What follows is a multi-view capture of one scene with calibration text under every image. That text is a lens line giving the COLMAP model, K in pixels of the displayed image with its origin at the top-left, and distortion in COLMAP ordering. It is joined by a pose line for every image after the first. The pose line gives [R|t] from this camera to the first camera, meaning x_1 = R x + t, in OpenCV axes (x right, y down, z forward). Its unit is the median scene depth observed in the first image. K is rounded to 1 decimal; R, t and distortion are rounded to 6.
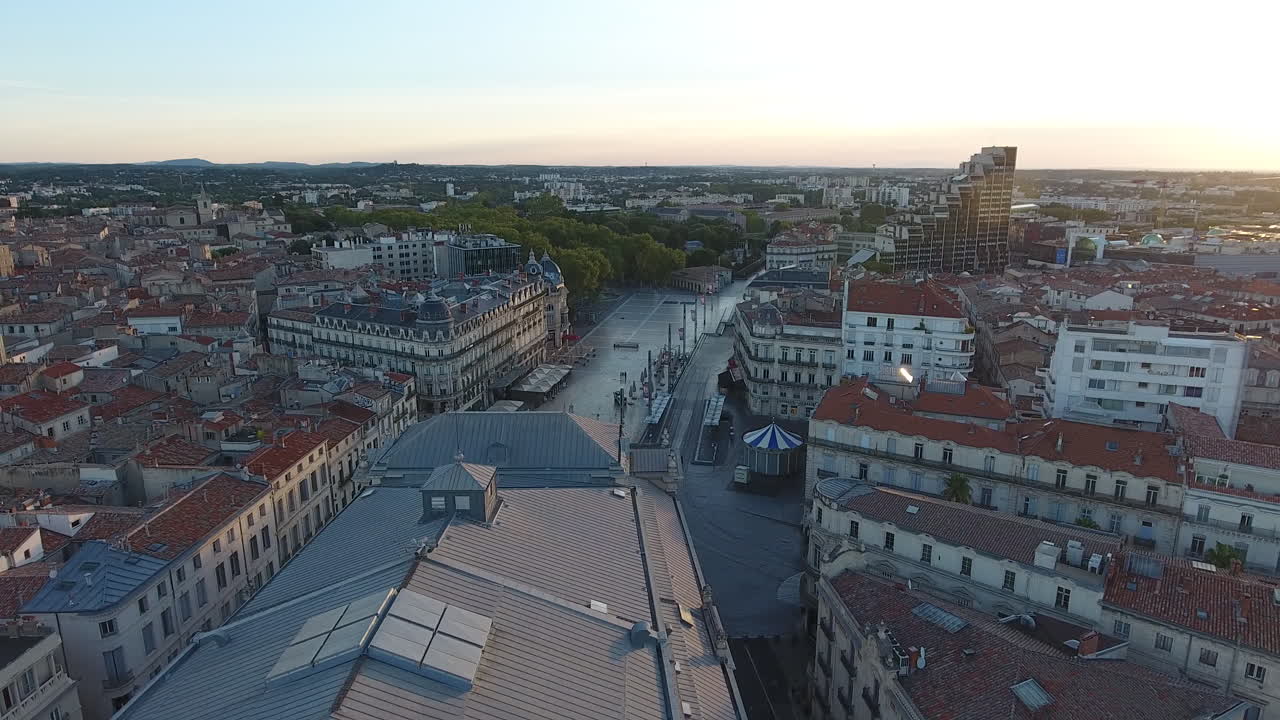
lens RADIAL K [[782.8, 0, 638.0], [0, 782.8, 344.8], [0, 0, 1]] dist [-0.021729, 0.000728]
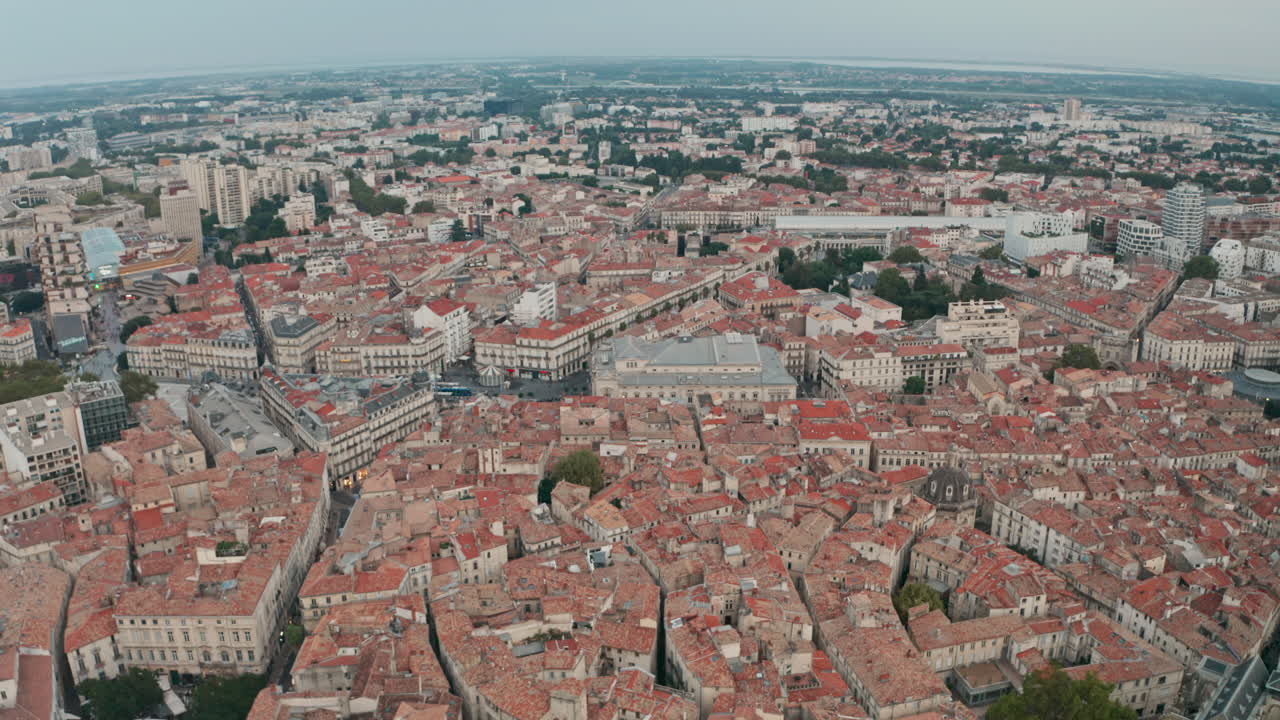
lens RADIAL K [[1037.9, 0, 640.0], [0, 1037.9, 360.0], [0, 0, 1]] dist [-0.194130, 0.029902]
pose [[-0.067161, -0.298262, 0.952118, -2.385009], [0.230931, 0.923713, 0.305654, -0.643899], [-0.970649, 0.240402, 0.006840, 0.461285]]
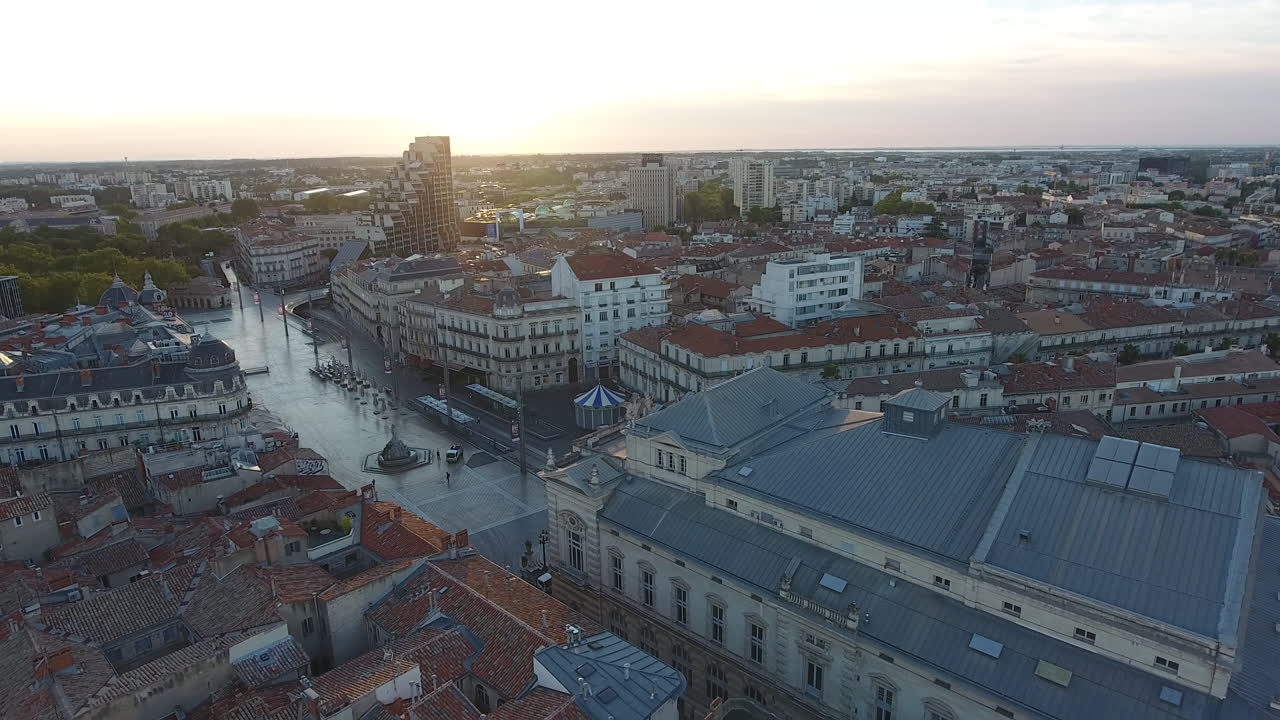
lens RADIAL K [[782.8, 0, 638.0], [0, 782.8, 344.8], [0, 0, 1]] dist [-0.021729, 0.000728]
pose [[0.639540, -0.195337, 0.743527, -0.523506], [0.185944, 0.977767, 0.096937, -0.045444], [-0.745931, 0.076260, 0.661643, 0.179546]]
